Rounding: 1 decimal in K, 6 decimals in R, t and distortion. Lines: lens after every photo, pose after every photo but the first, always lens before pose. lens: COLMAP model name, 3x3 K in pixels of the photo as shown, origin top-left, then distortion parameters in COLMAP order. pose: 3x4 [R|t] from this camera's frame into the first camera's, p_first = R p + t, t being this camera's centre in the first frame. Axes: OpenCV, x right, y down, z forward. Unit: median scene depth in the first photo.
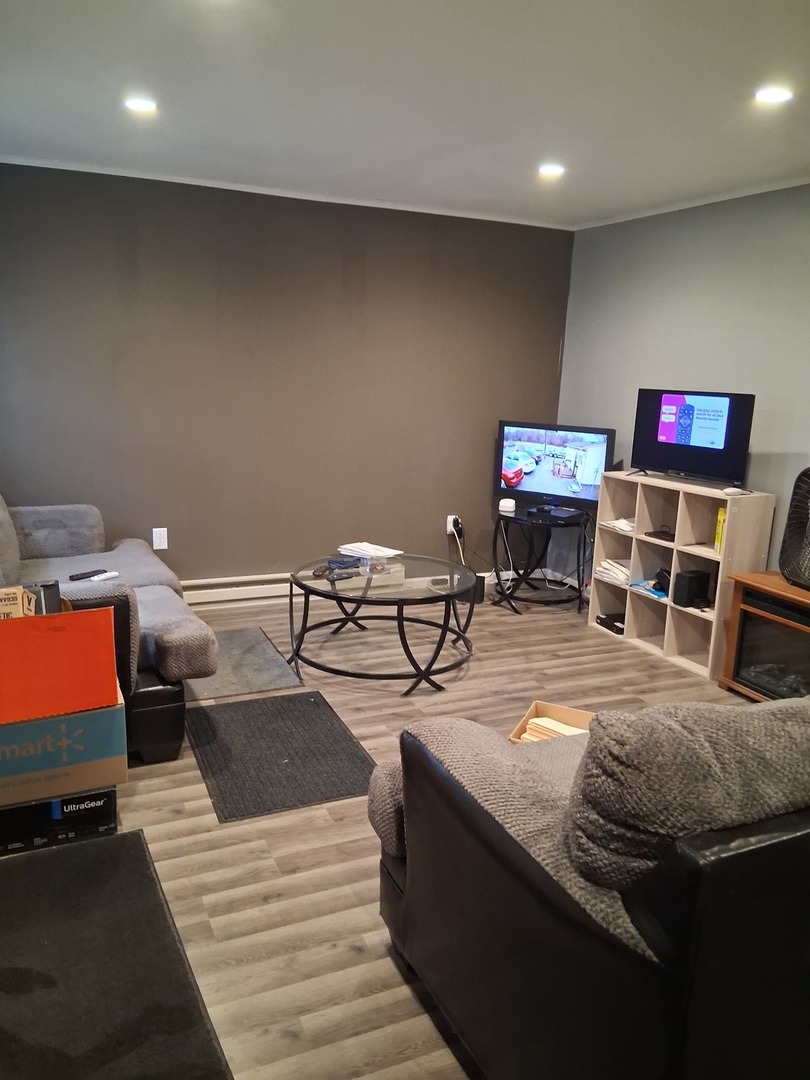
lens RADIAL K [[810.6, 0, 405.9], [0, 810.6, 534.4], [0, 0, 1]] dist [0.132109, -0.202172]
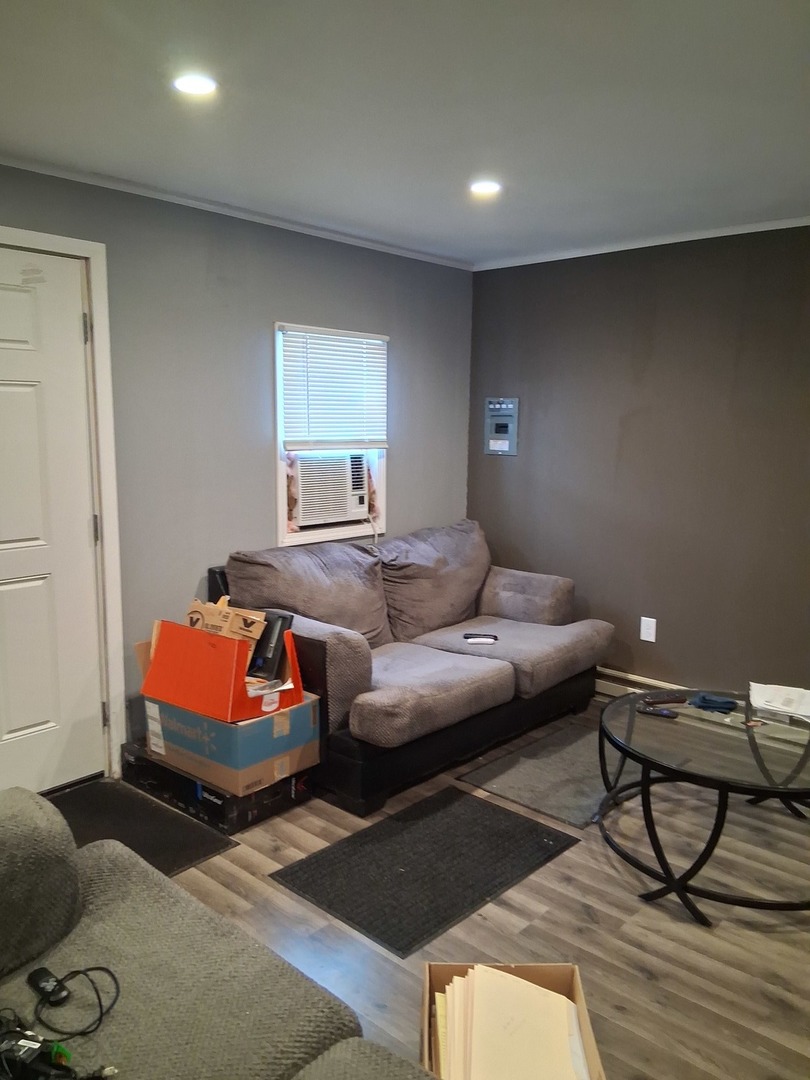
lens RADIAL K [[813.4, 0, 412.3], [0, 813.4, 536.6], [0, 0, 1]] dist [0.098493, -0.138917]
pose [[0.407417, 0.098324, -0.907934, 0.594618], [-0.186841, 0.982132, 0.022518, -0.097750], [0.893925, 0.160465, 0.418508, 0.529329]]
